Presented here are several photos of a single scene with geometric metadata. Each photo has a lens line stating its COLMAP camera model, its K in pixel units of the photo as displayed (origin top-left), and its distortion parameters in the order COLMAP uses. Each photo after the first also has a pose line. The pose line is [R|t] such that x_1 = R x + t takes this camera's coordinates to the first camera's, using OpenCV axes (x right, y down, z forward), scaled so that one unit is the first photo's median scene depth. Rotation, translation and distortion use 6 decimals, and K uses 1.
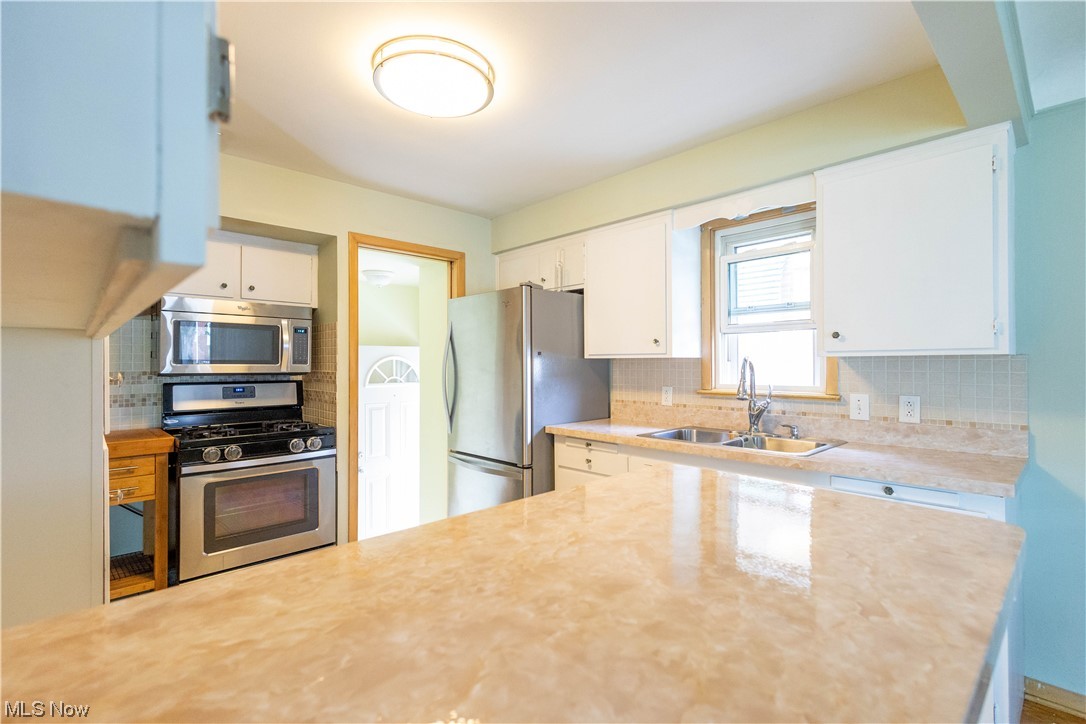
lens RADIAL K [[497.9, 0, 543.3], [0, 497.9, 360.7], [0, 0, 1]] dist [0.011961, -0.002849]
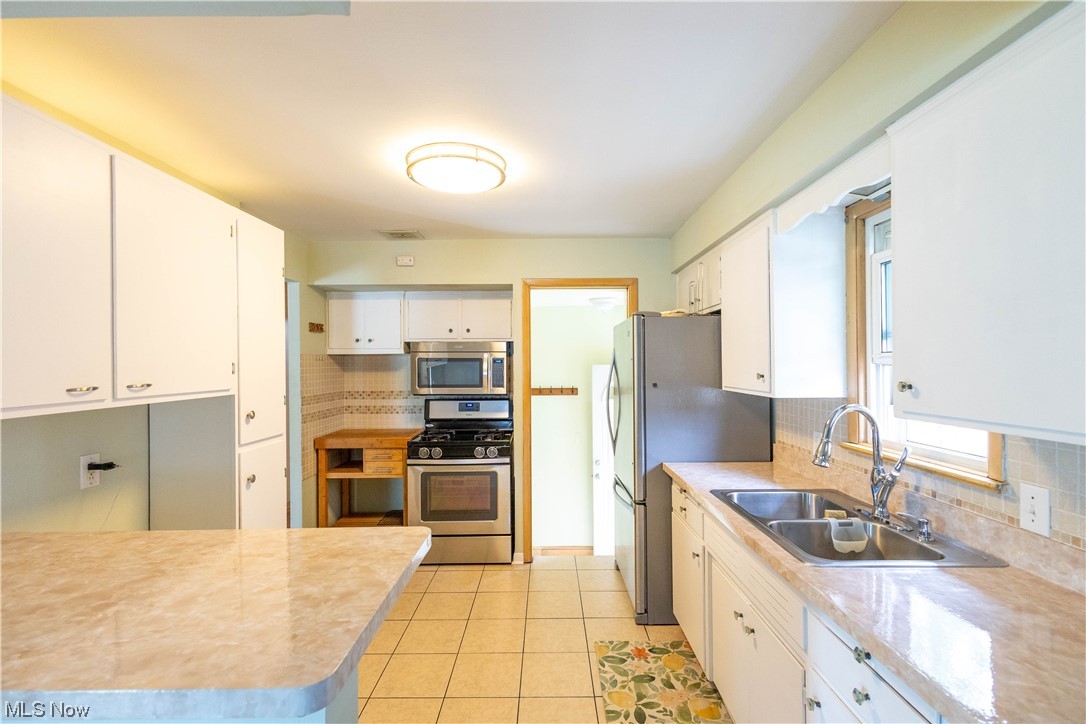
lens RADIAL K [[497.9, 0, 544.8], [0, 497.9, 365.0], [0, 0, 1]] dist [0.011961, -0.002849]
pose [[0.727247, -0.001270, -0.686374, 0.493880], [0.009418, 0.999923, 0.008128, -0.063073], [0.686311, -0.012375, 0.727203, 0.171335]]
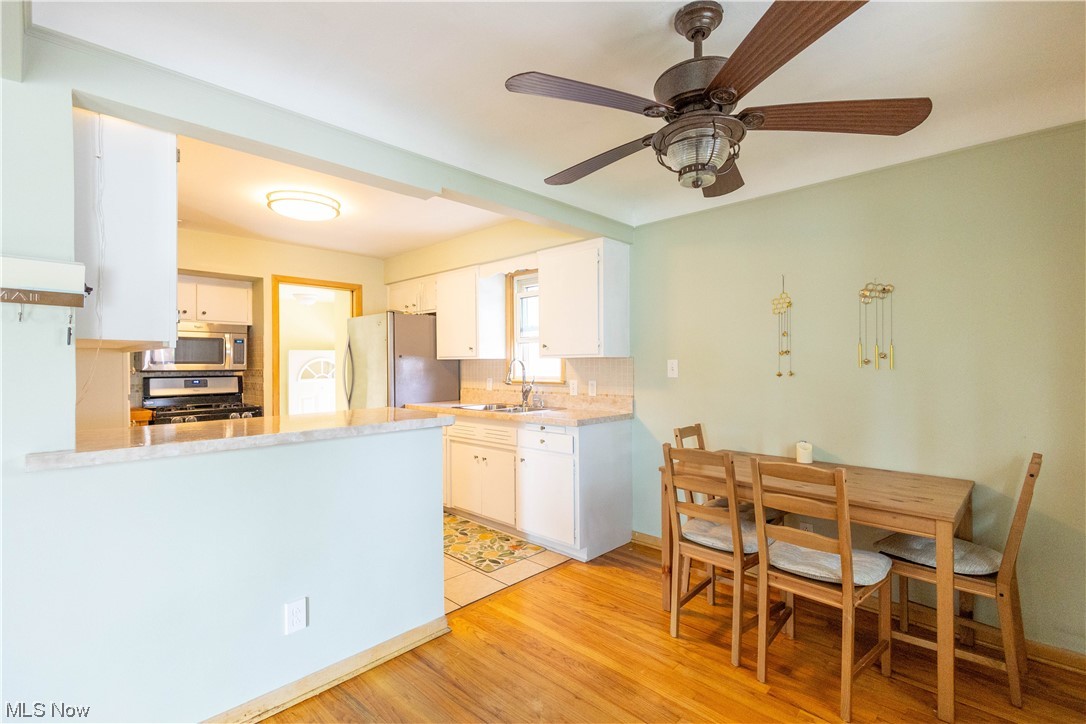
lens RADIAL K [[497.9, 0, 544.2], [0, 497.9, 362.0], [0, 0, 1]] dist [0.011961, -0.002849]
pose [[0.998870, -0.004054, 0.047350, 0.360973], [0.003865, 0.999984, 0.004075, -0.001726], [-0.047366, -0.003888, 0.998870, -0.542394]]
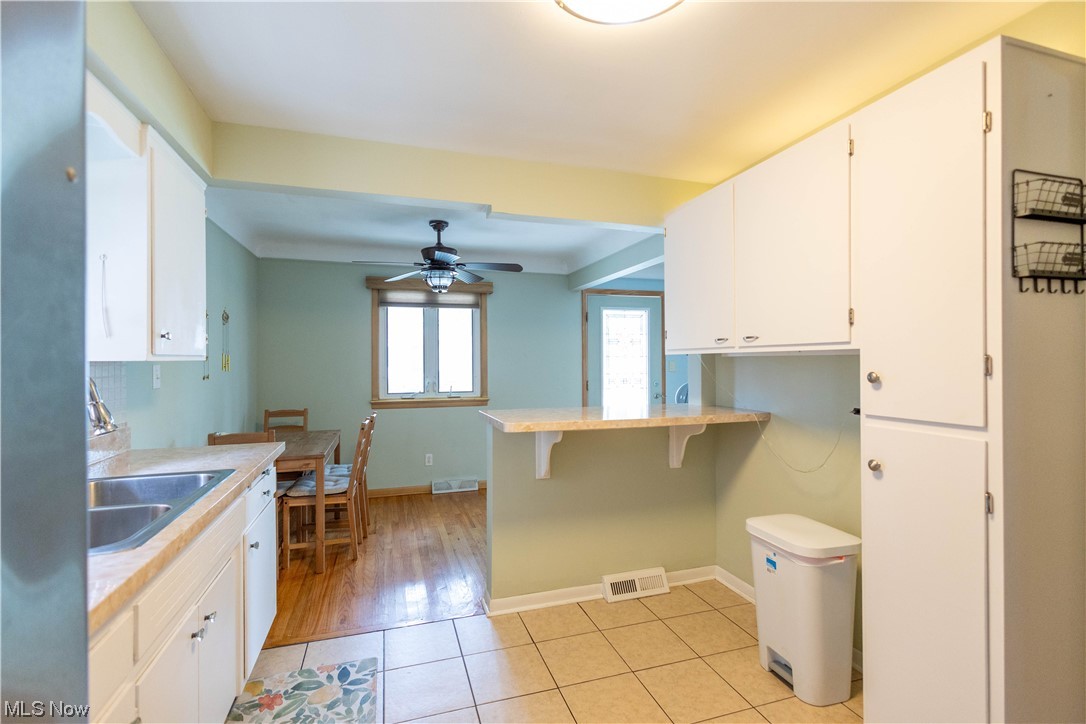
lens RADIAL K [[497.9, 0, 544.0], [0, 497.9, 359.6], [0, 0, 1]] dist [0.011961, -0.002849]
pose [[-0.904372, 0.004530, 0.426721, -0.259961], [0.002252, 0.999980, -0.005844, -0.003570], [-0.426740, -0.004324, -0.904364, 1.074761]]
